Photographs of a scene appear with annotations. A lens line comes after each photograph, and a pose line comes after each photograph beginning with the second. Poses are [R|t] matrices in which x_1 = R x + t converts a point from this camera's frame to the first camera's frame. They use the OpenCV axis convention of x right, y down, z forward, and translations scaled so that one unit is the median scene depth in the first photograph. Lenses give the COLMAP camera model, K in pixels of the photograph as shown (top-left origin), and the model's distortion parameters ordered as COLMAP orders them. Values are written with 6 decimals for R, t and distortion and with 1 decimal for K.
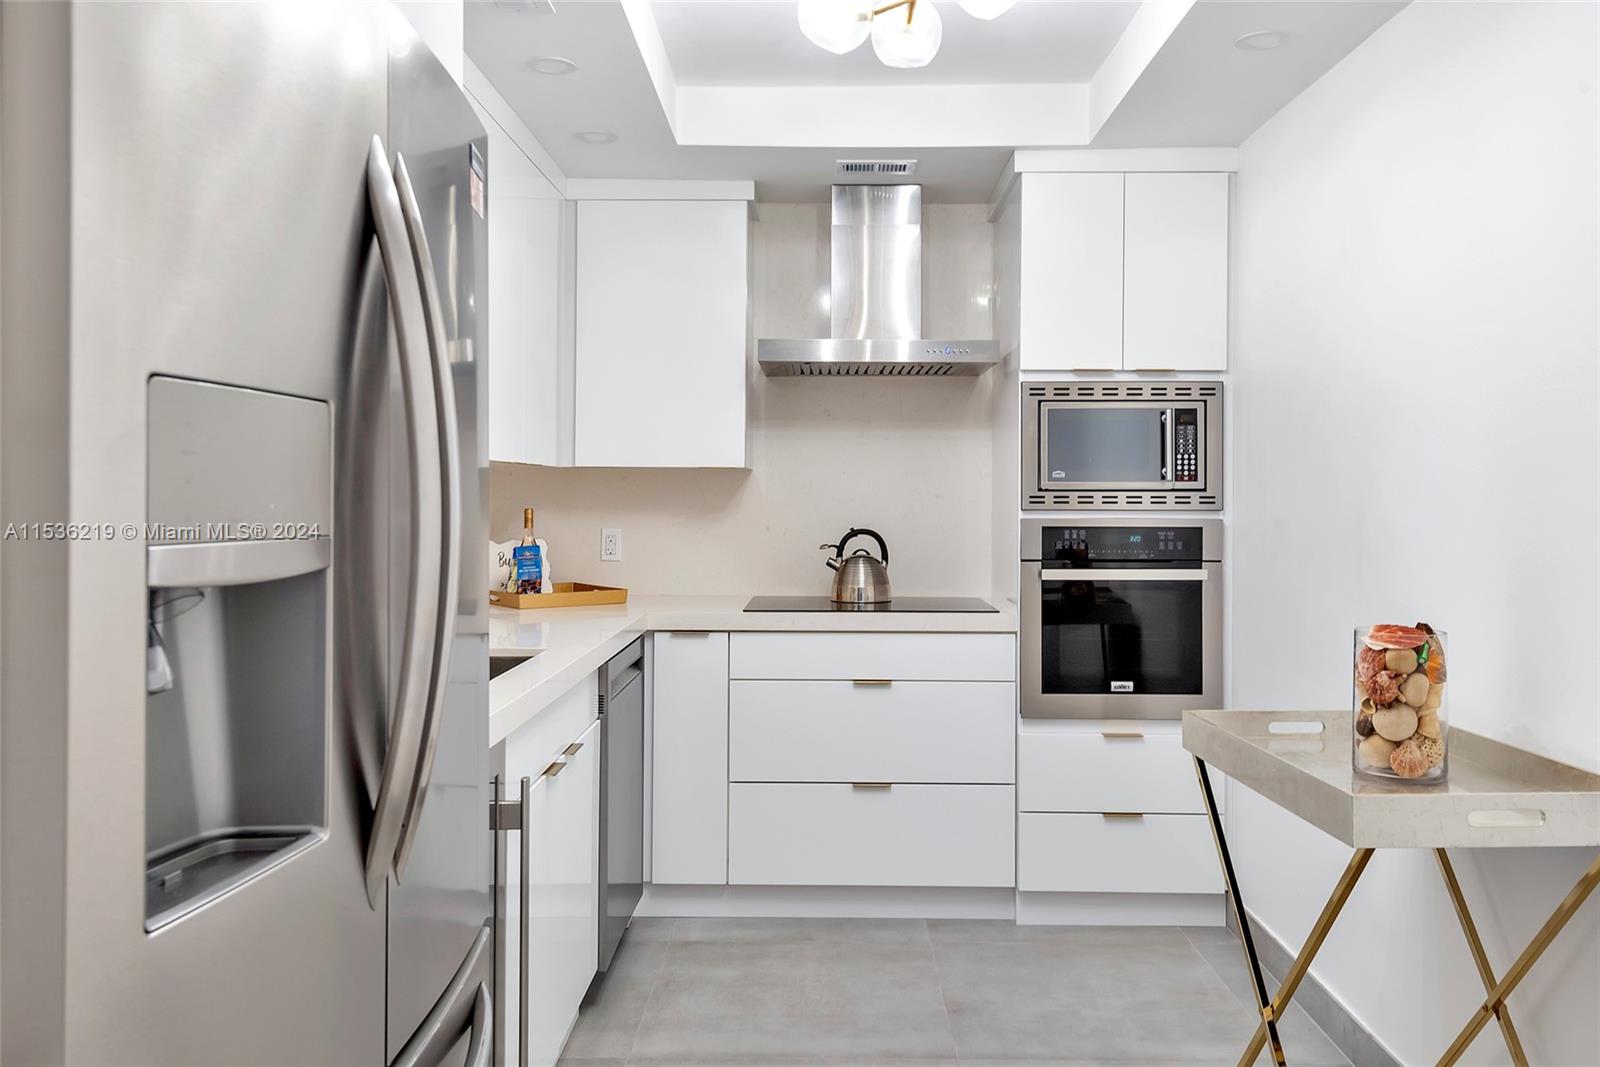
lens RADIAL K [[1238.9, 0, 800.8], [0, 1238.9, 479.2], [0, 0, 1]] dist [-0.002662, 0.004744]
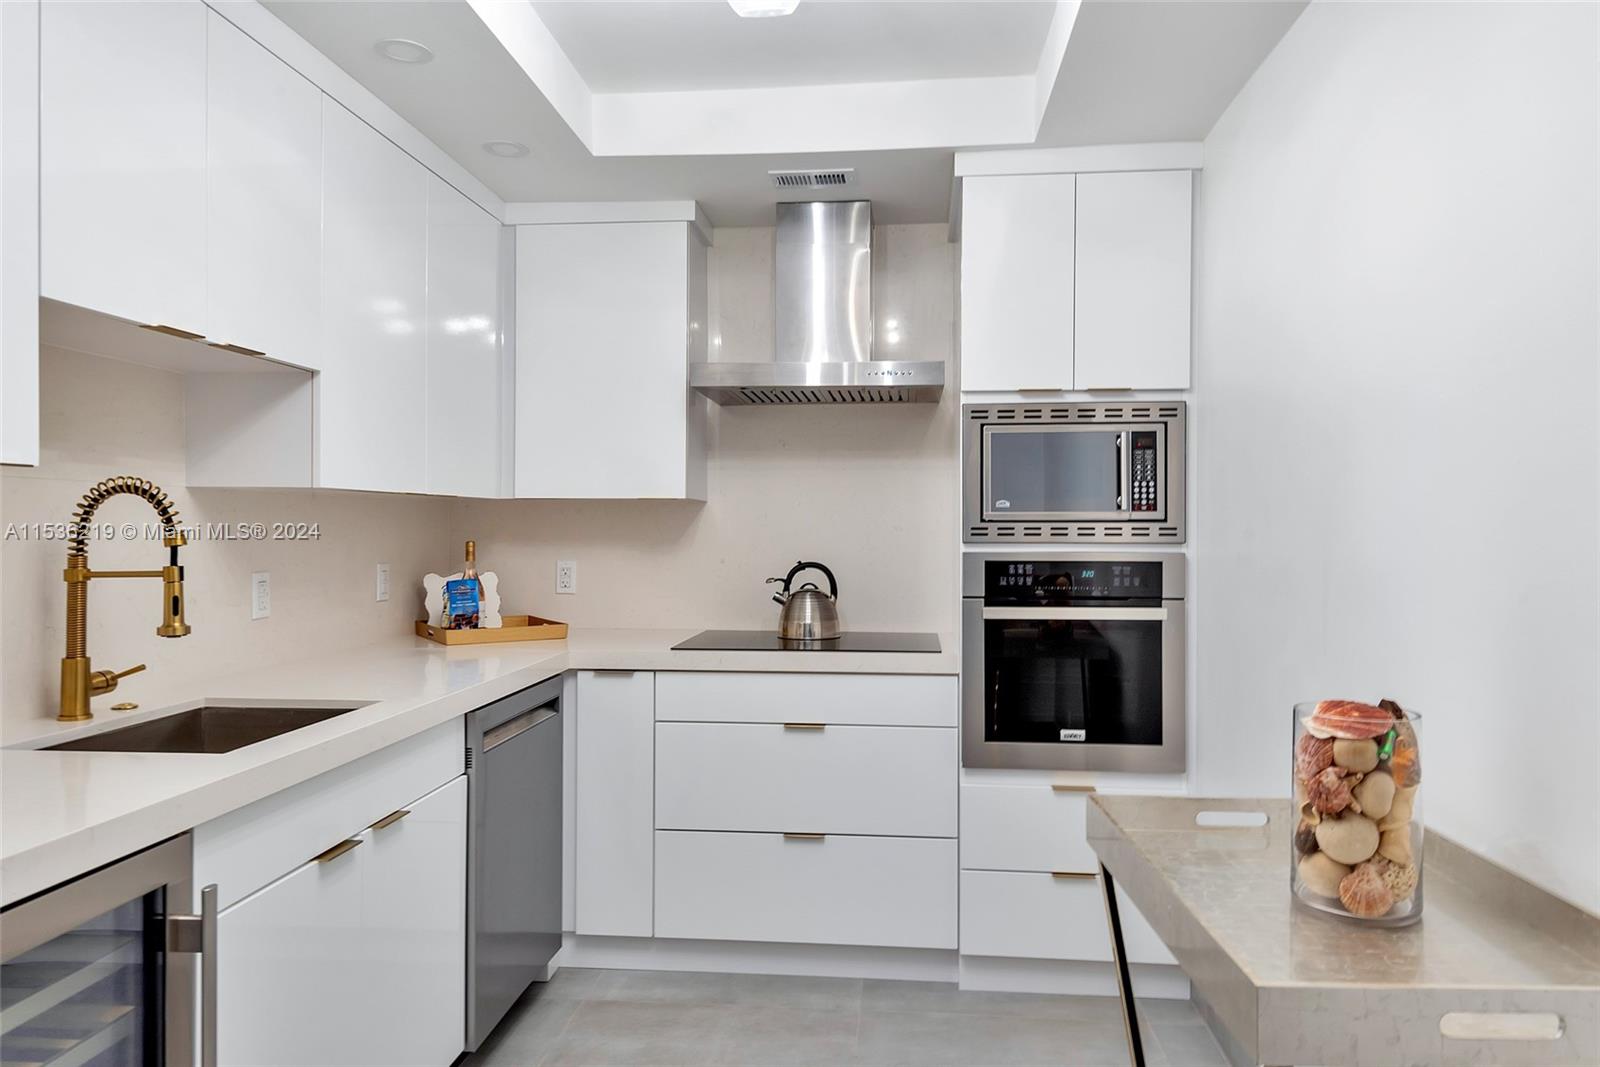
lens RADIAL K [[1053.0, 0, 808.5], [0, 1053.0, 520.9], [0, 0, 1]] dist [0.006766, -0.001925]
pose [[0.997212, -0.002648, -0.074579, 0.122379], [0.003254, 0.999963, 0.008000, 0.001867], [0.074555, -0.008220, 0.997183, 0.208074]]
